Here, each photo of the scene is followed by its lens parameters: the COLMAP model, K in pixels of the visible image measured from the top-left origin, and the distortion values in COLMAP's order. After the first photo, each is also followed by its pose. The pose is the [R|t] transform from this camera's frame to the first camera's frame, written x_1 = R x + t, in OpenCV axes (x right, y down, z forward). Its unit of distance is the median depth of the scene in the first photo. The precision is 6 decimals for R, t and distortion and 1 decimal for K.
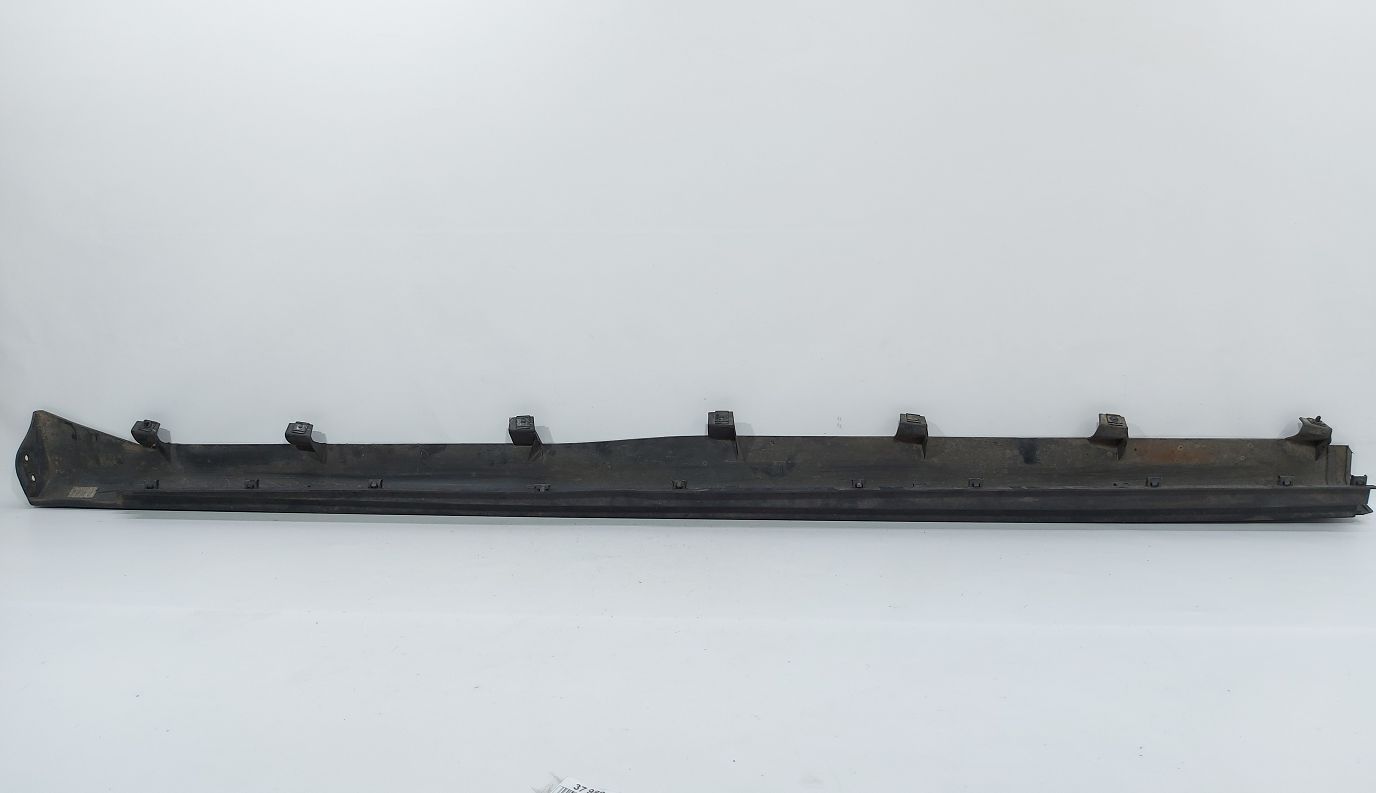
lens RADIAL K [[925.5, 0, 711.4], [0, 925.5, 427.6], [0, 0, 1]] dist [0.001190, -0.032320]
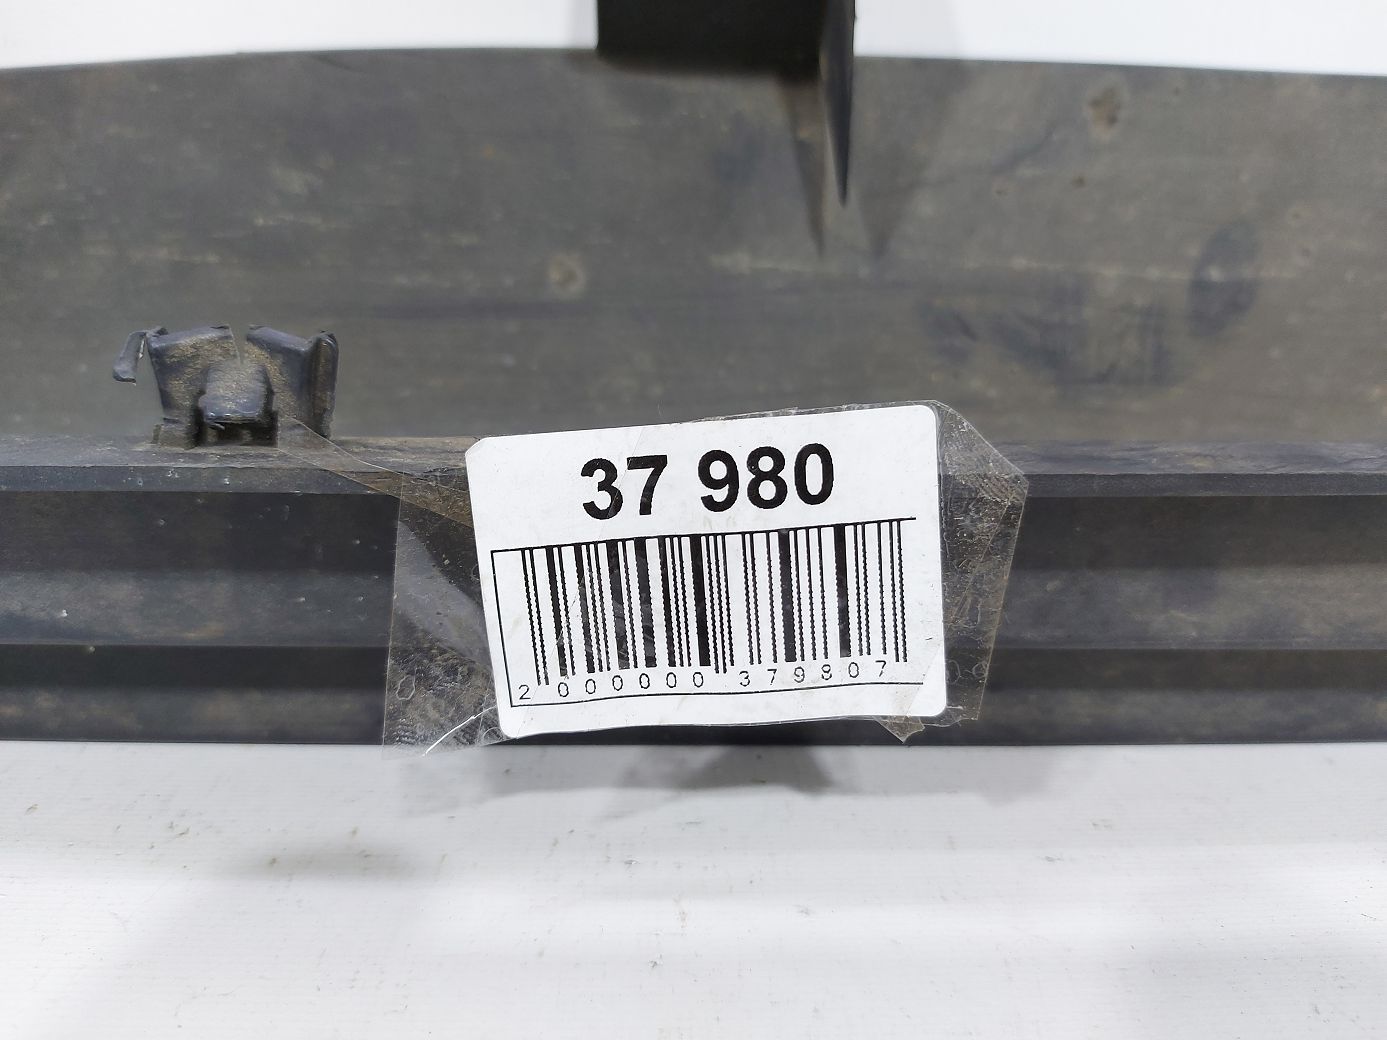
lens RADIAL K [[982.7, 0, 693.5], [0, 982.7, 520.0], [0, 0, 1]] dist [-0.007921, -0.005709]
pose [[0.996975, 0.003732, 0.077632, -0.000160], [-0.007797, 0.998610, 0.052122, 0.064178], [-0.077330, -0.052569, 0.995619, 0.854372]]
